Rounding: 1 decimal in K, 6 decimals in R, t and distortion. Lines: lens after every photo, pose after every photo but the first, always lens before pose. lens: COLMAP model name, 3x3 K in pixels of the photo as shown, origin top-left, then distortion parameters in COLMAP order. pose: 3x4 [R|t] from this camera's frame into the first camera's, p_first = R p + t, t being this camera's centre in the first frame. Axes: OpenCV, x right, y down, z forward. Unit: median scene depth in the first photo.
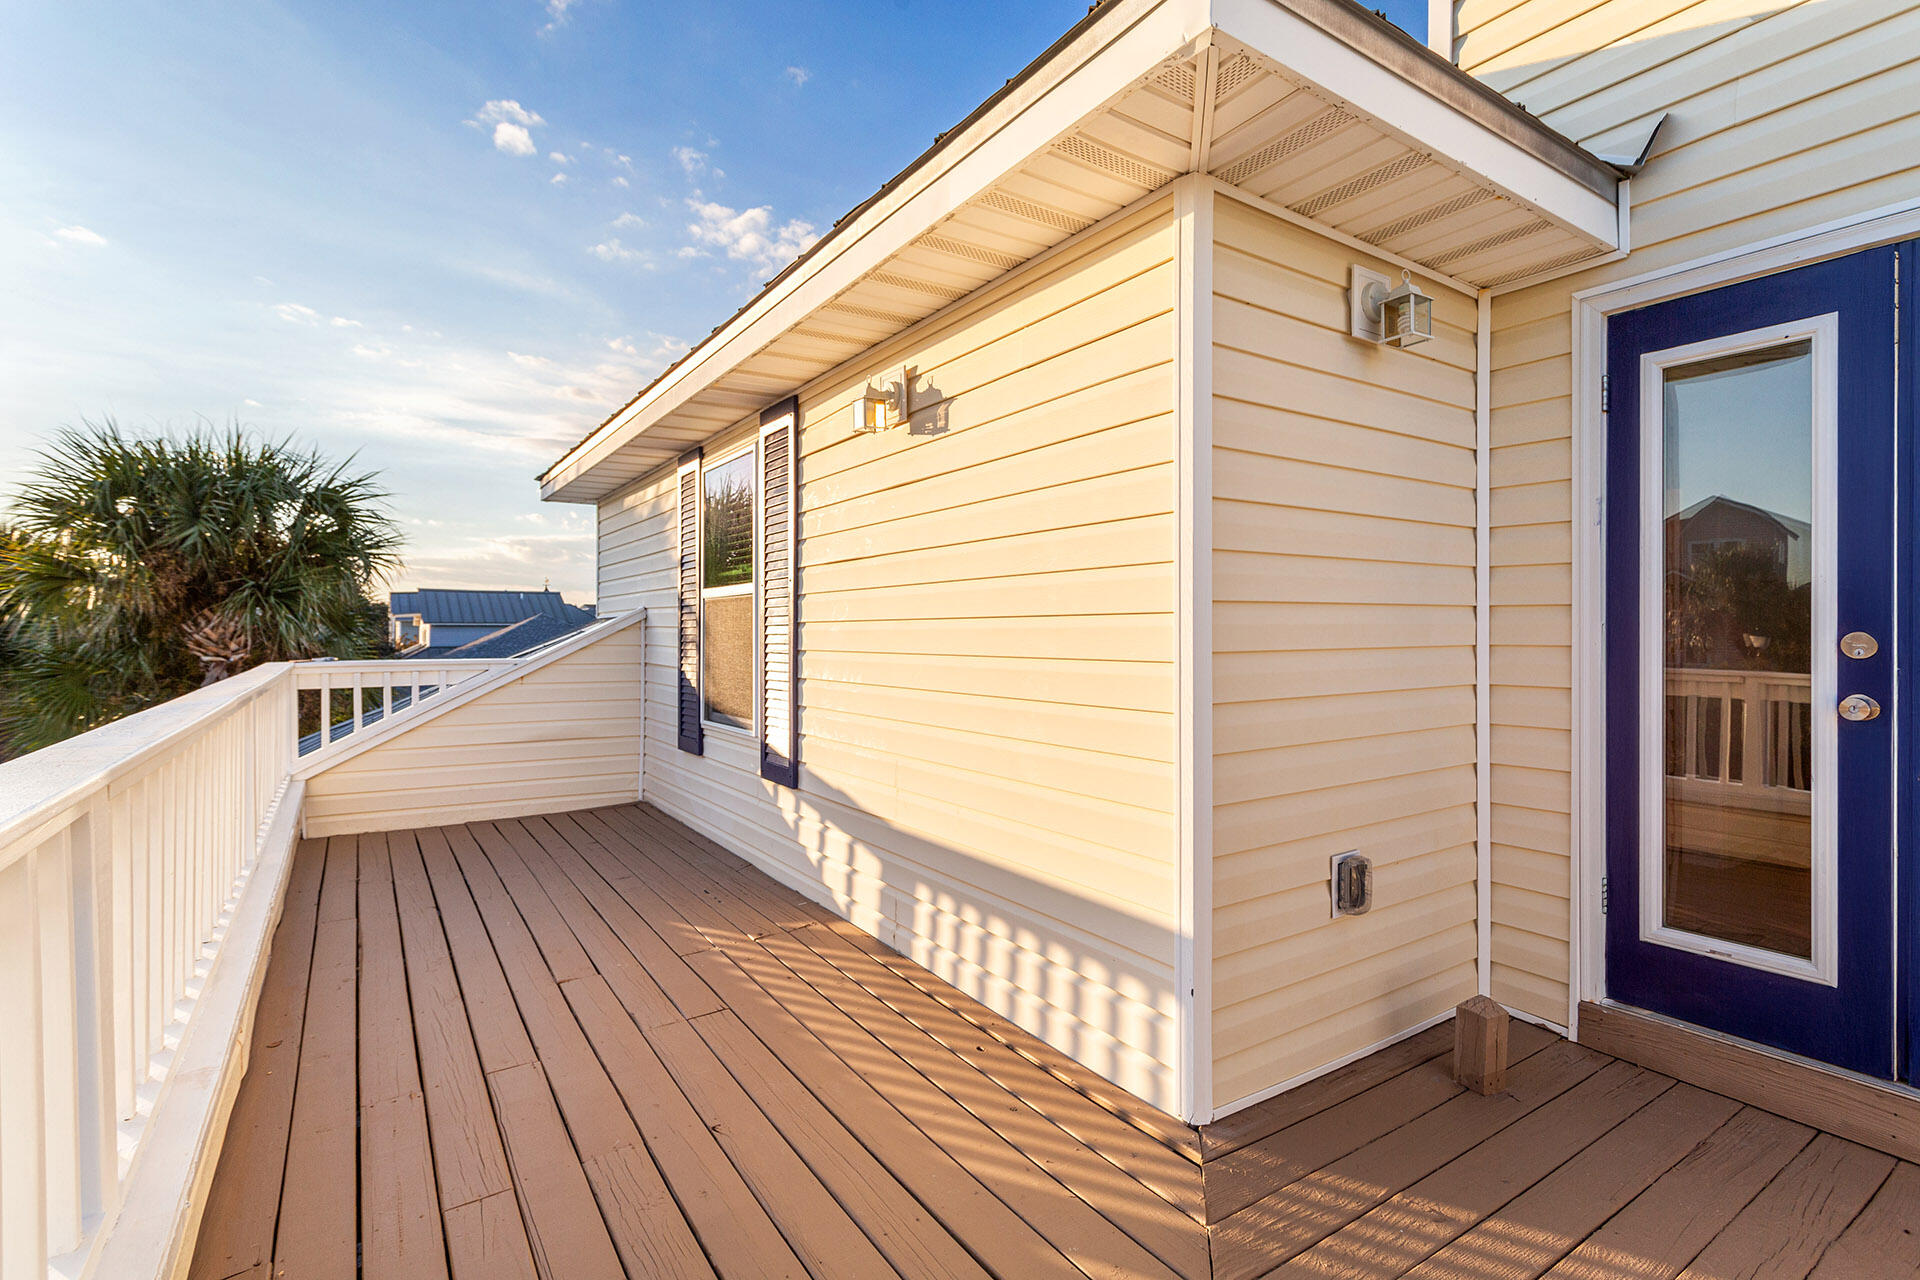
lens RADIAL K [[908.7, 0, 964.5], [0, 908.7, 626.7], [0, 0, 1]] dist [-0.001520, 0.000483]
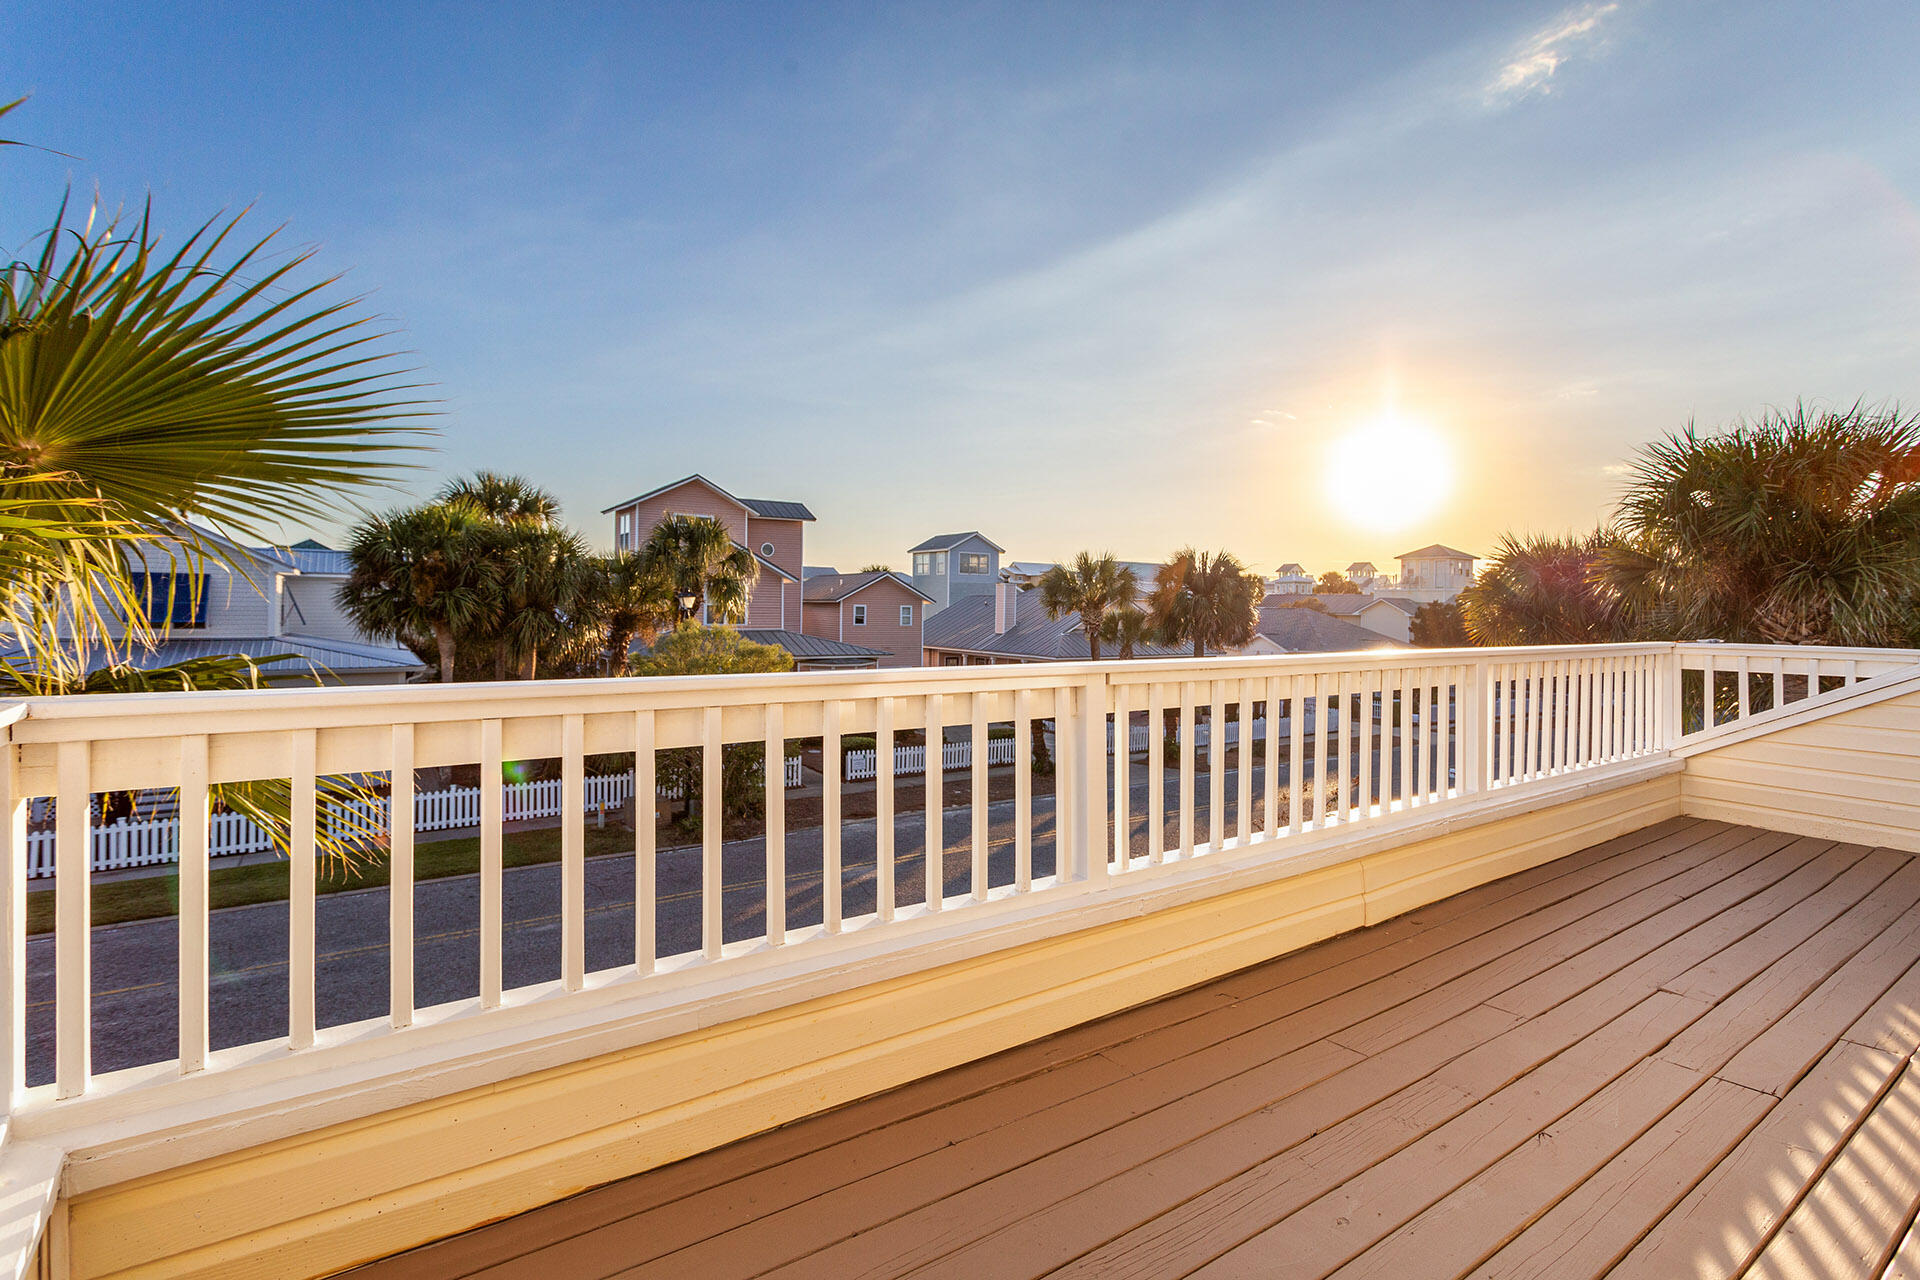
lens RADIAL K [[908.7, 0, 964.5], [0, 908.7, 626.7], [0, 0, 1]] dist [-0.001520, 0.000483]
pose [[0.014572, 0.023354, -0.999621, 0.273788], [-0.005770, 0.999713, 0.023272, 0.000775], [0.999877, 0.005429, 0.014703, 0.158267]]
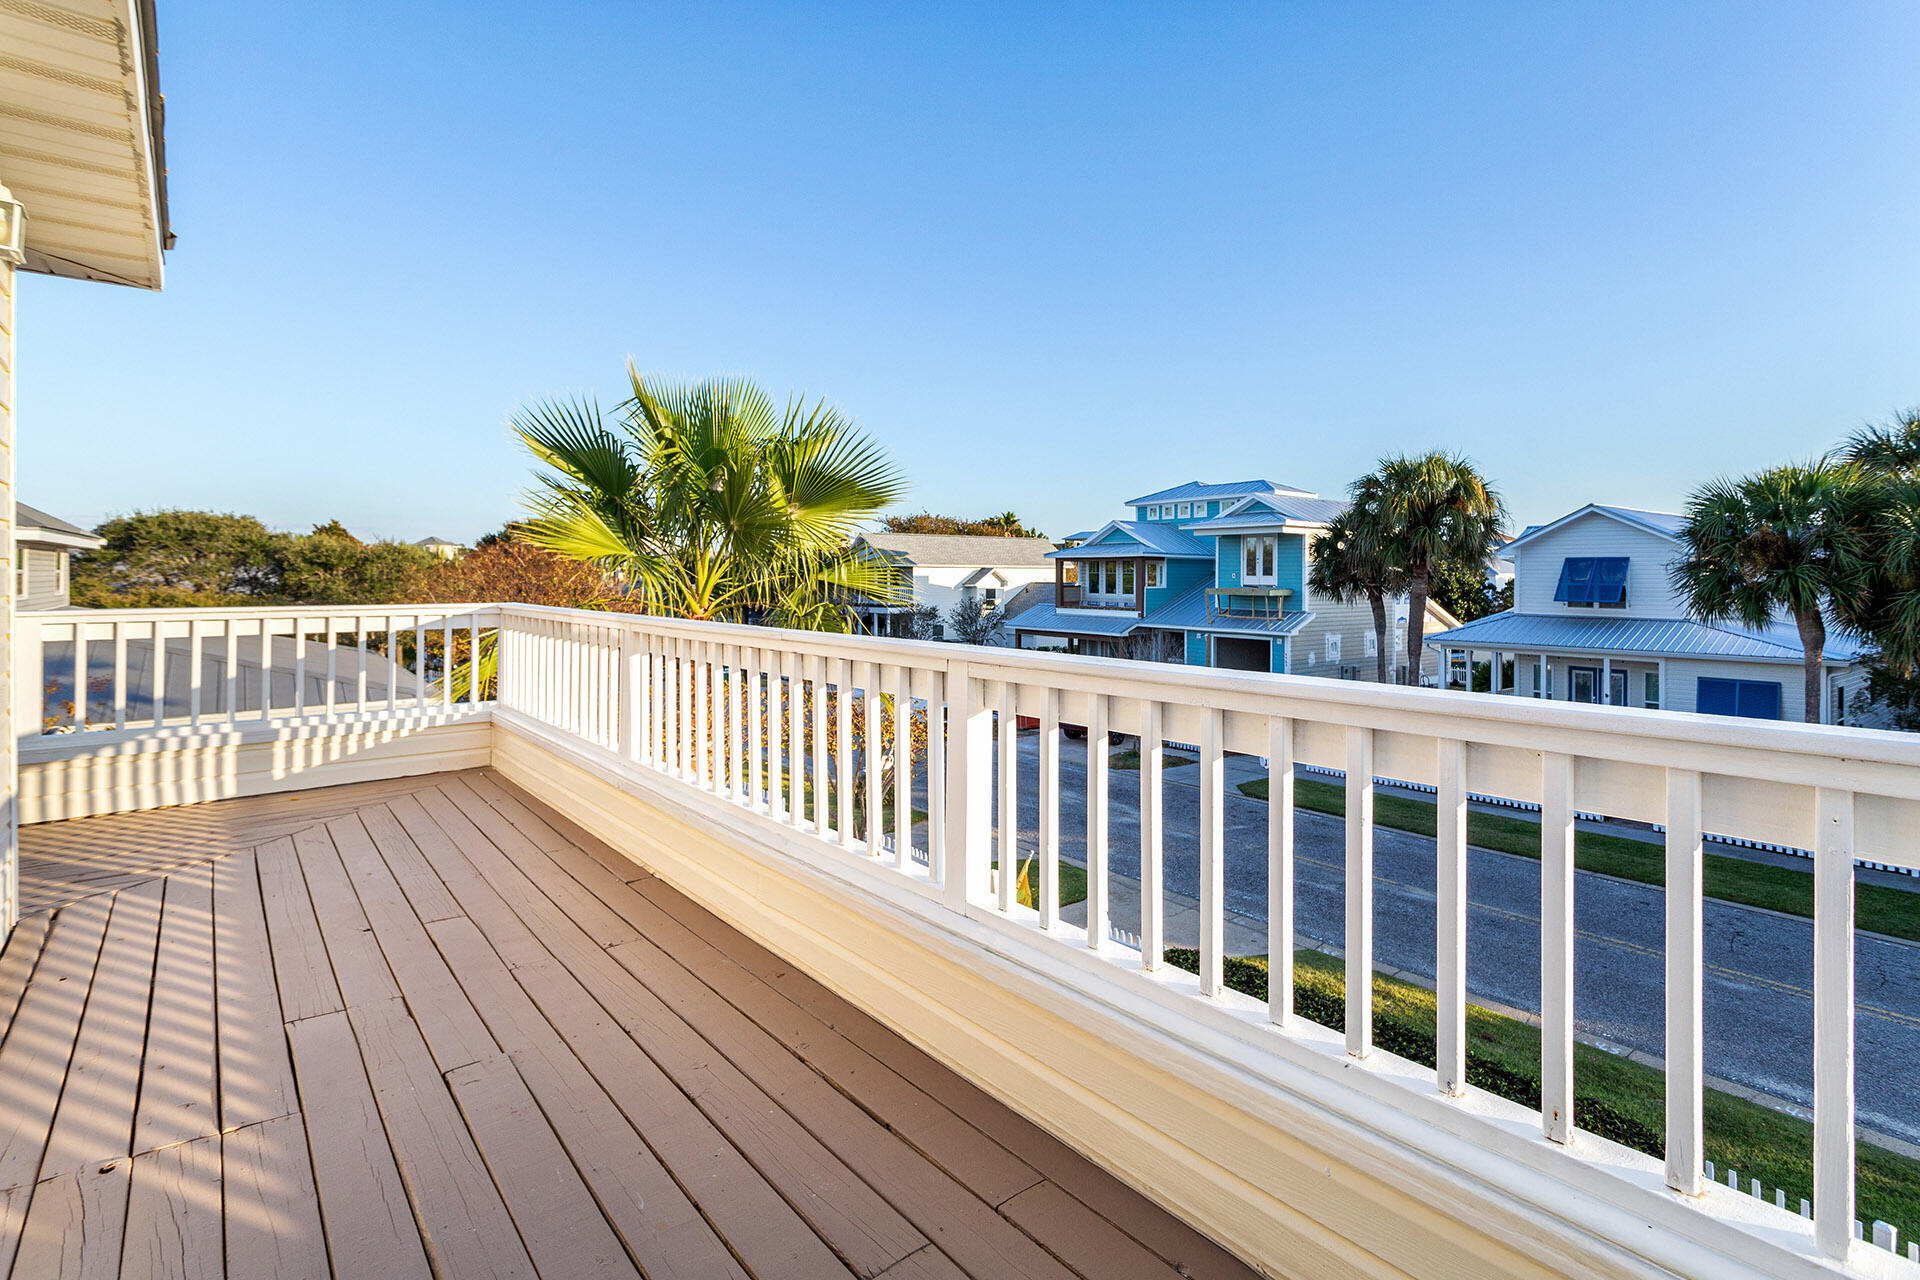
lens RADIAL K [[916.0, 0, 955.5], [0, 916.0, 611.1], [0, 0, 1]] dist [0.001443, 0.000436]
pose [[-0.995589, 0.003170, -0.093772, -0.462482], [-0.000108, 0.999390, 0.034931, -0.012353], [0.093826, 0.034787, -0.994981, 1.077396]]
